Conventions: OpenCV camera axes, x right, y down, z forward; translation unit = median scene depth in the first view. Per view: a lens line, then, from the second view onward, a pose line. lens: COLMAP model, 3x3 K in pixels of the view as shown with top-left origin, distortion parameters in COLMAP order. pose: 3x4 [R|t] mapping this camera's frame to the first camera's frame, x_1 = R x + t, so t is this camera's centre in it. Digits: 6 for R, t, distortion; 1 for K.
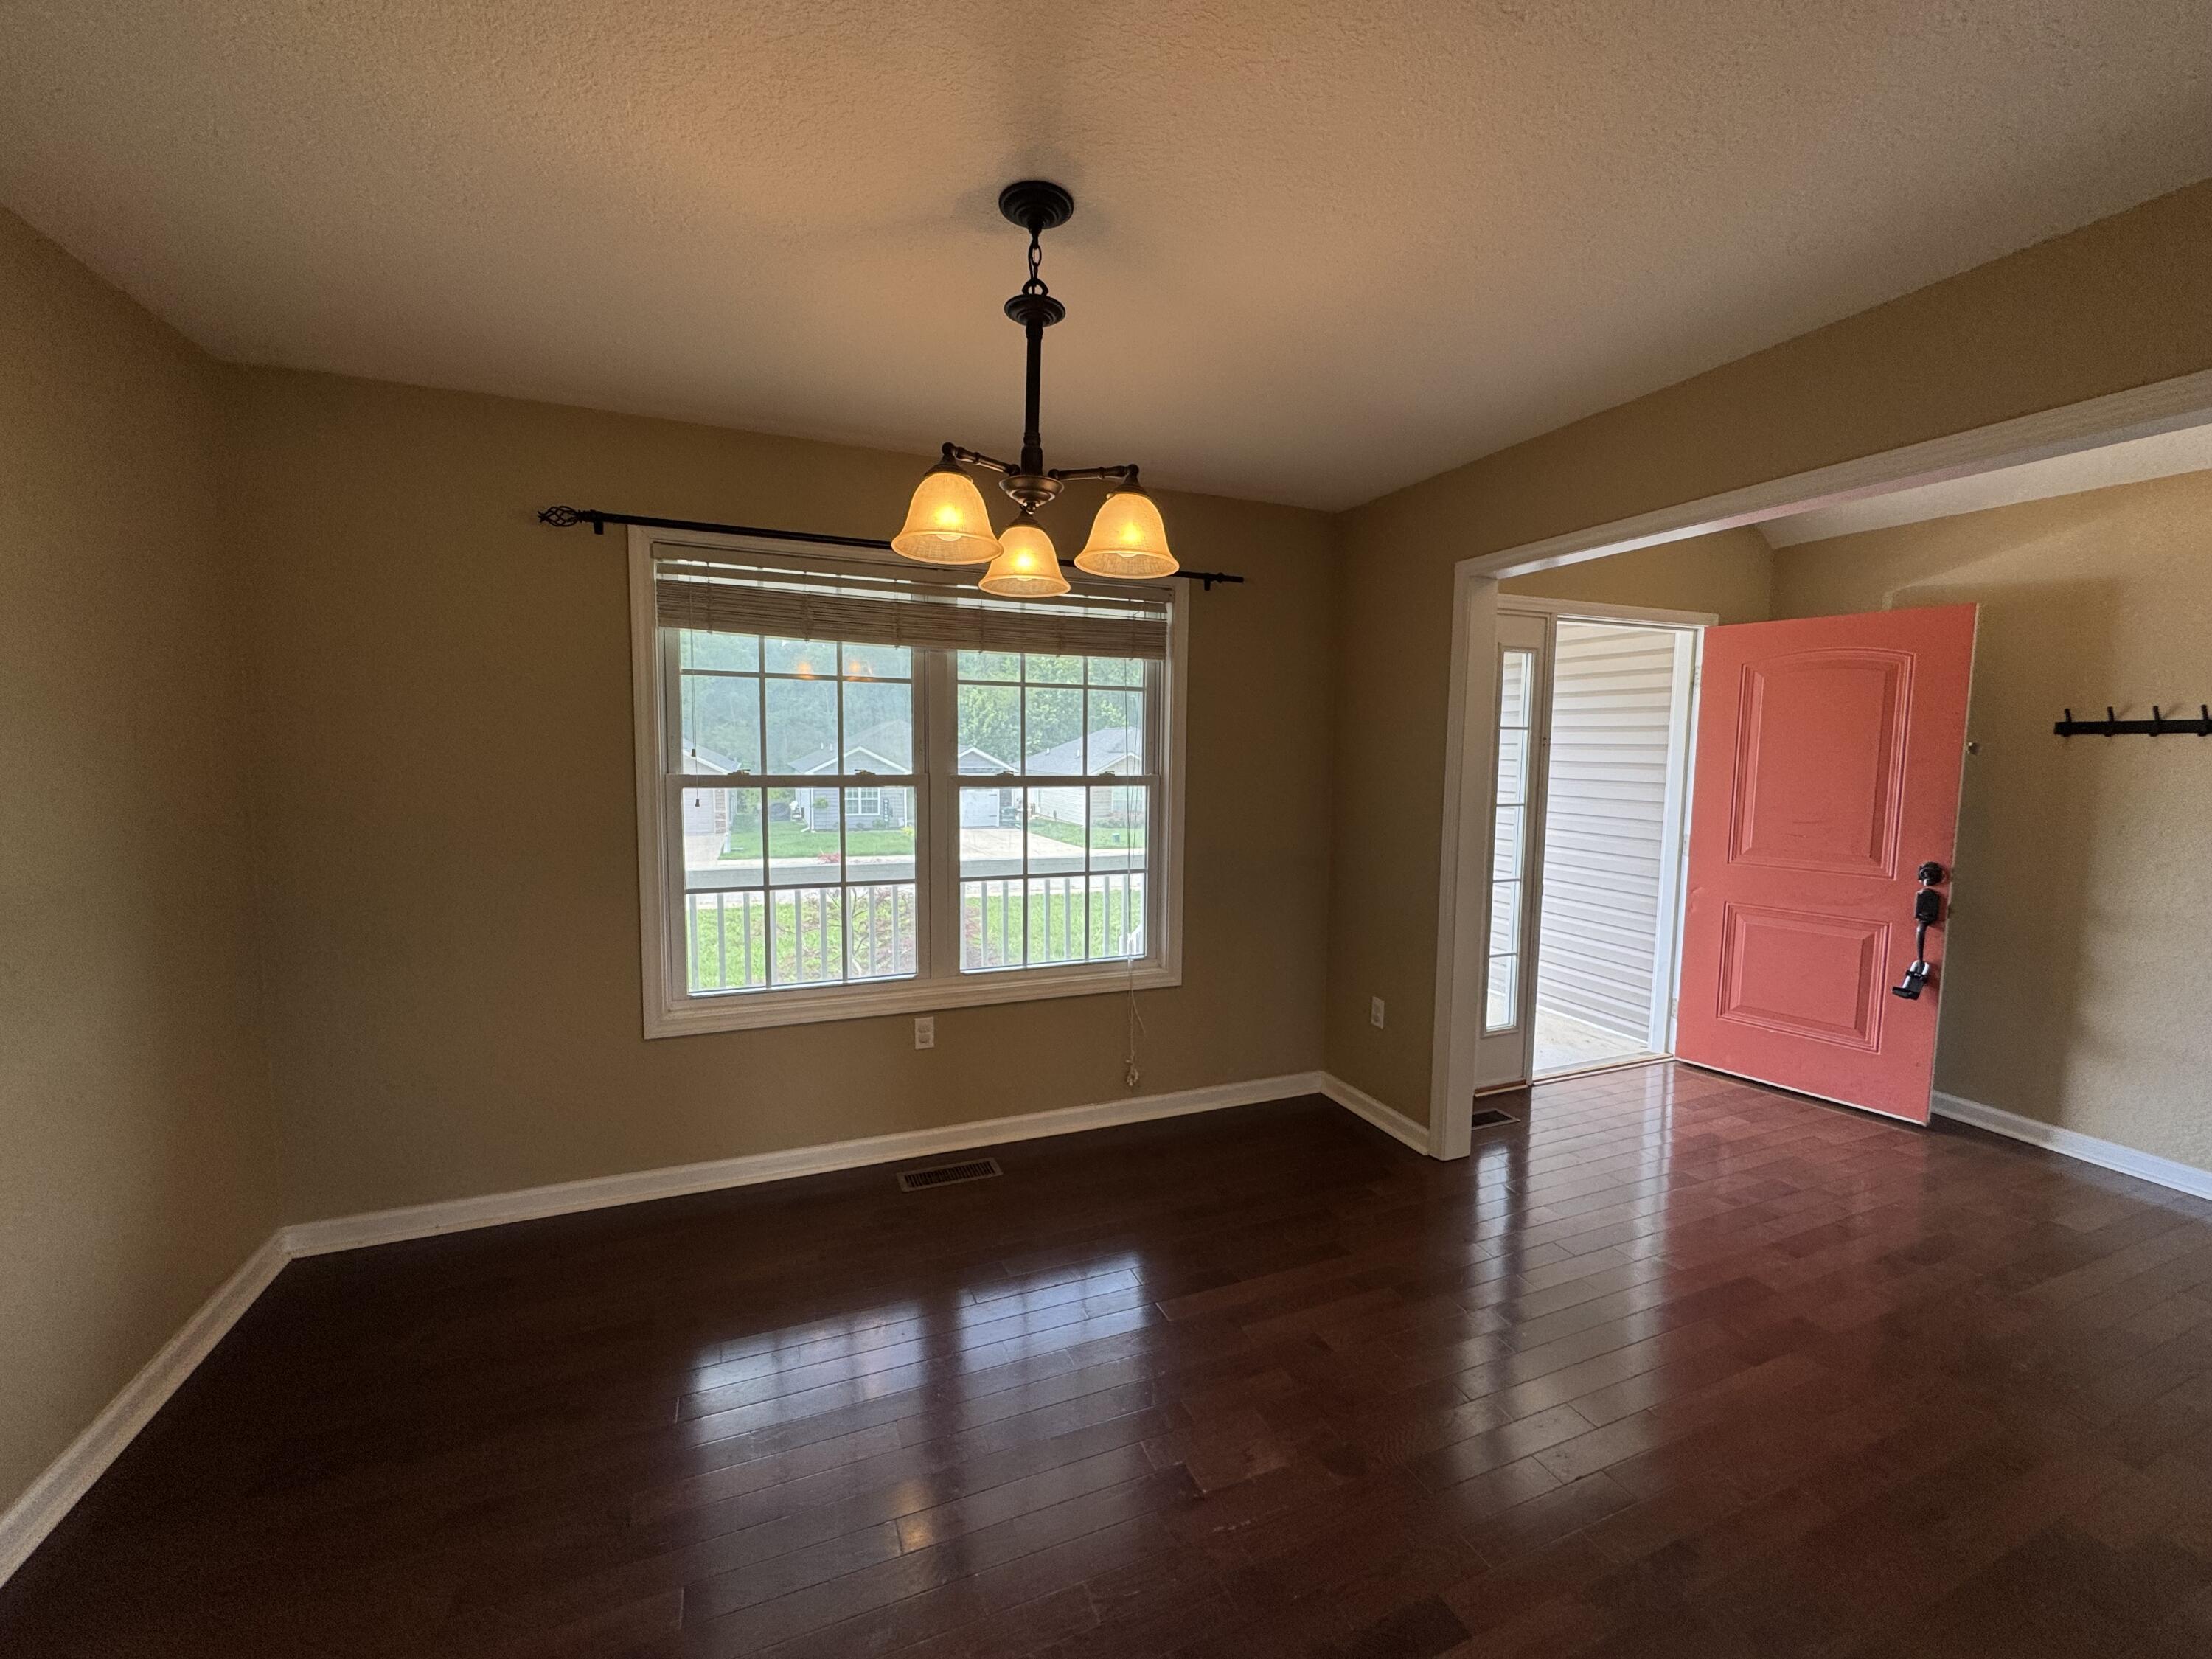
lens RADIAL K [[880.2, 0, 1106.0], [0, 880.2, 829.5], [0, 0, 1]] dist [-0.003240, 0.000148]
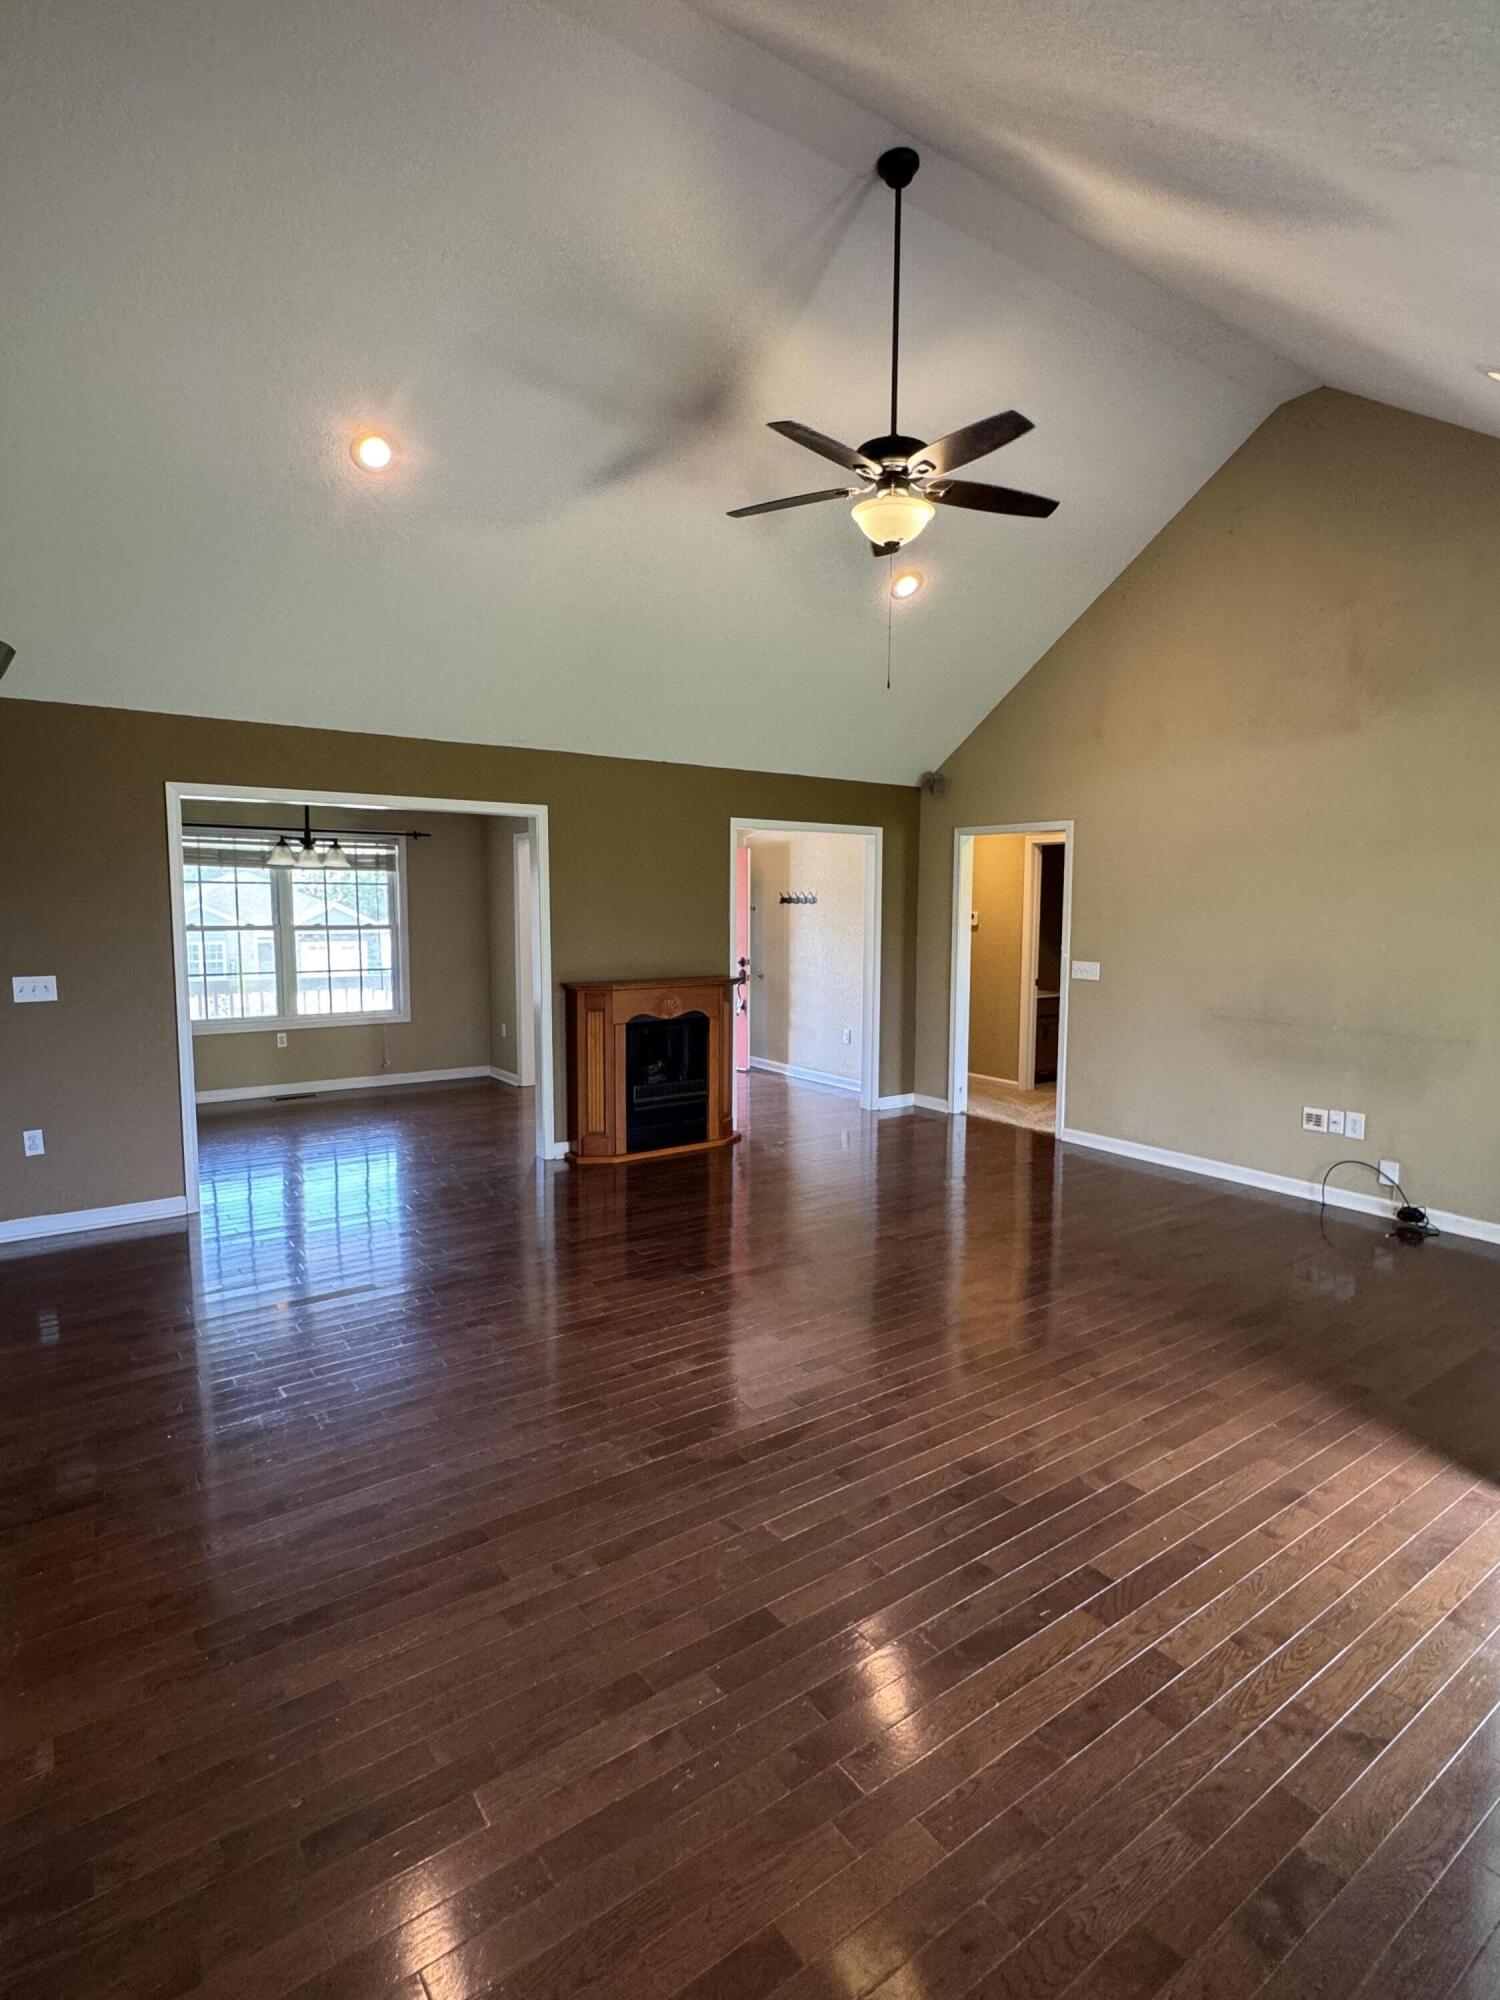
lens RADIAL K [[998.6, 0, 750.0], [0, 998.6, 1000.0], [0, 0, 1]] dist [-0.006286, 0.001219]
pose [[0.969752, -0.029333, 0.242322, 0.310046], [0.029421, 0.999562, 0.003256, 0.142186], [-0.242311, 0.003972, 0.970190, -1.603575]]
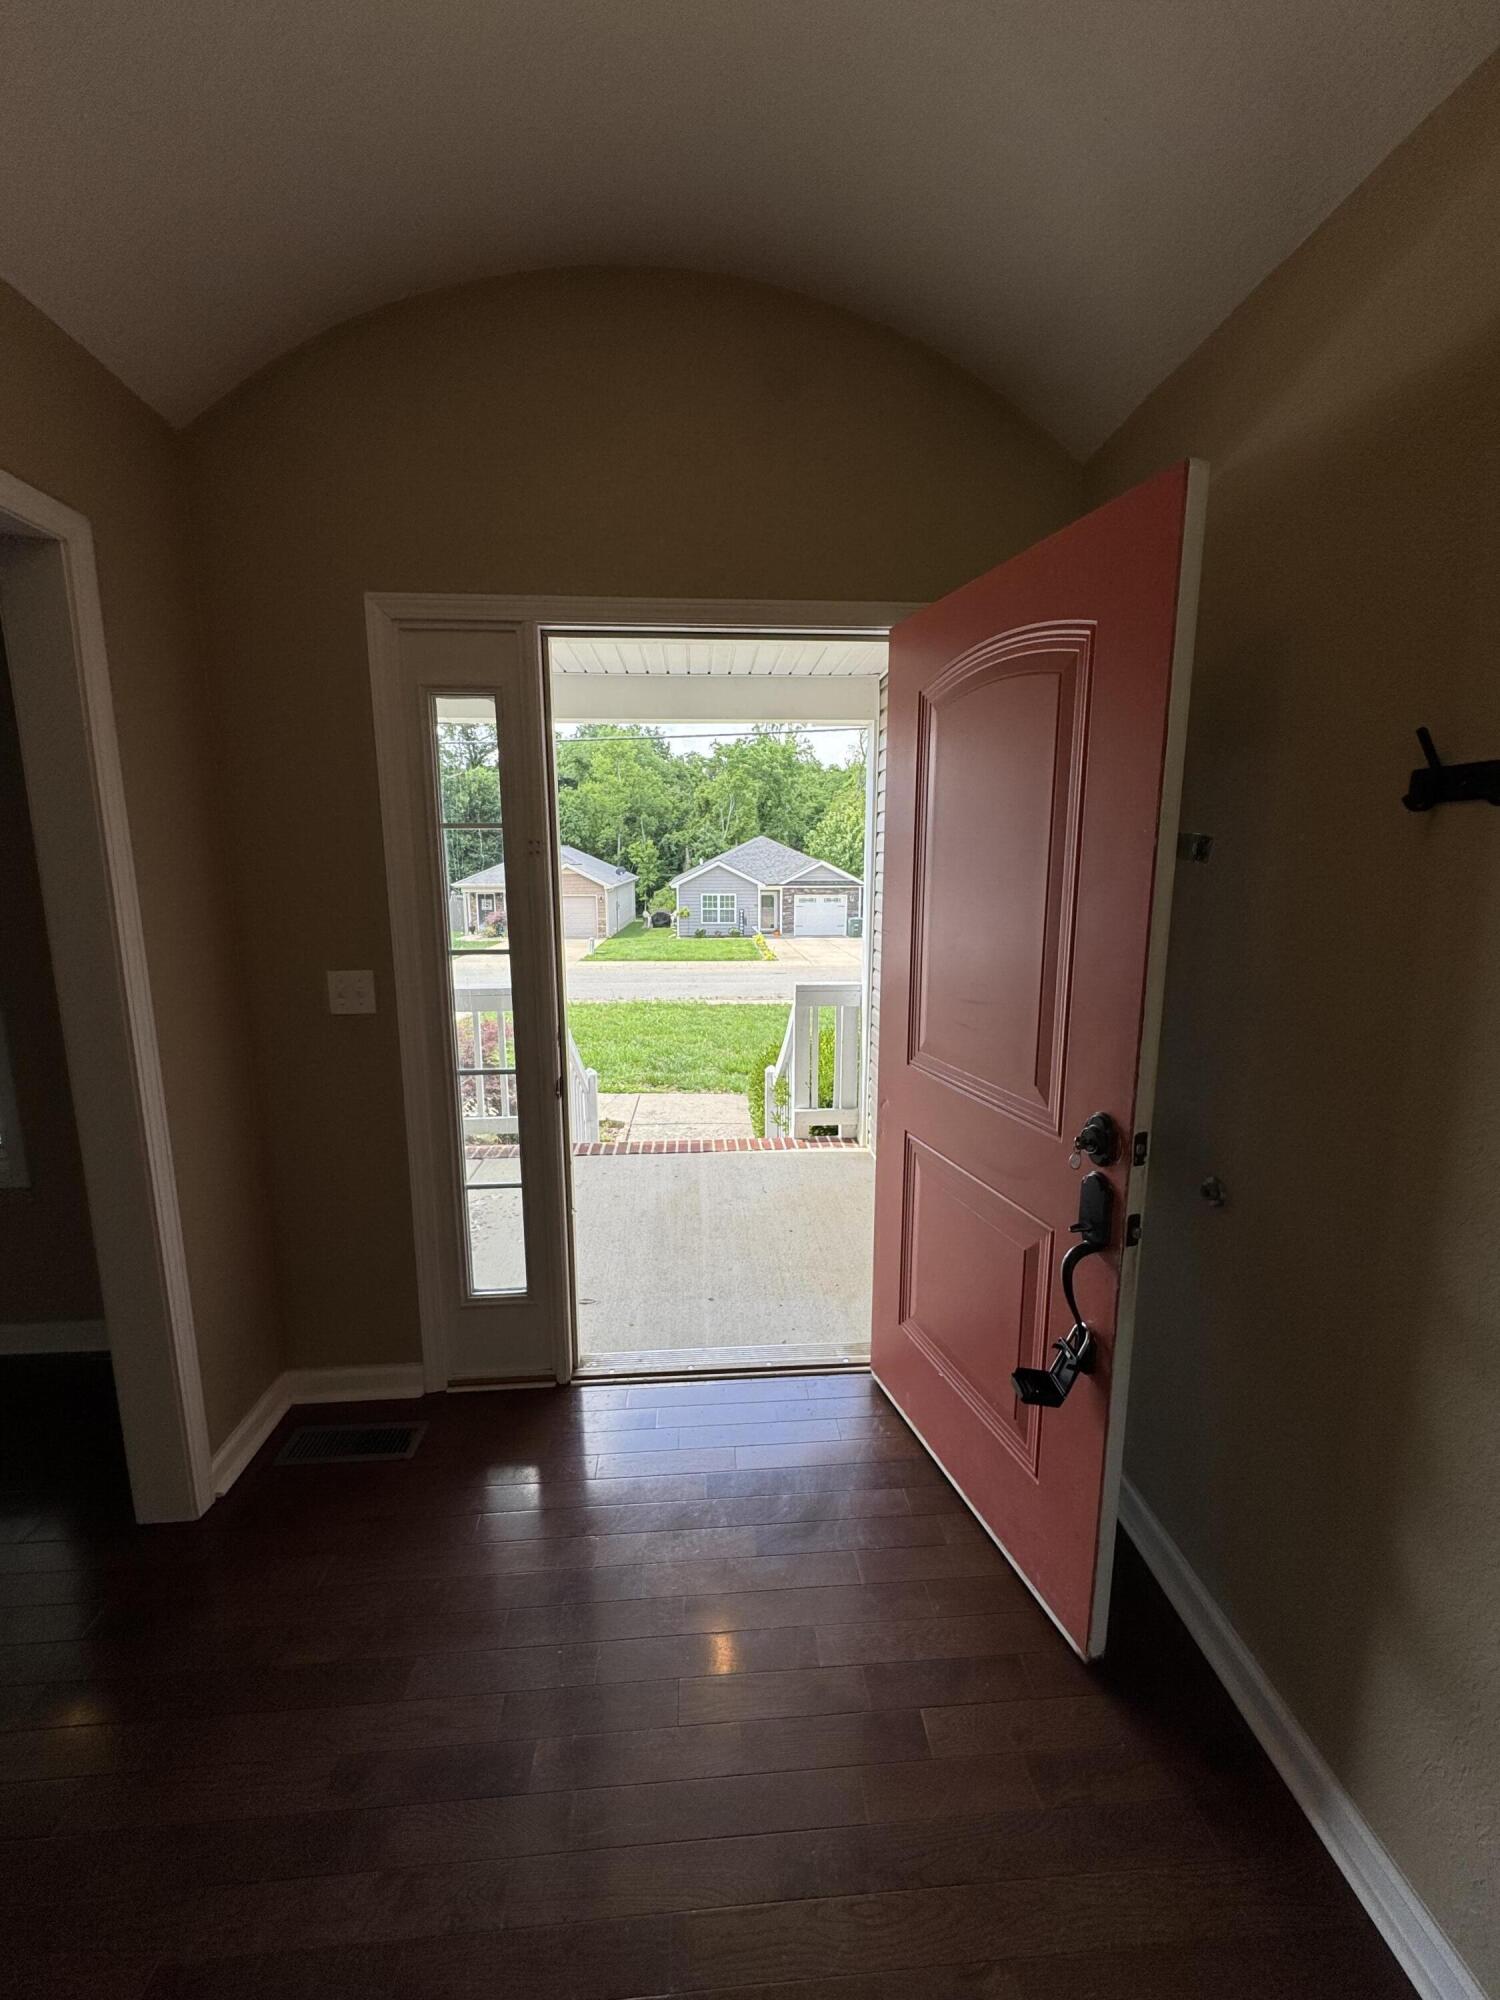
lens RADIAL K [[795.8, 0, 755.1], [0, 795.8, 1002.6], [0, 0, 1]] dist [-0.003240, 0.000148]
pose [[0.951860, 0.043325, -0.303456, 0.894688], [-0.018027, 0.996160, 0.085676, -0.048648], [0.306003, -0.076081, 0.948986, 0.578555]]
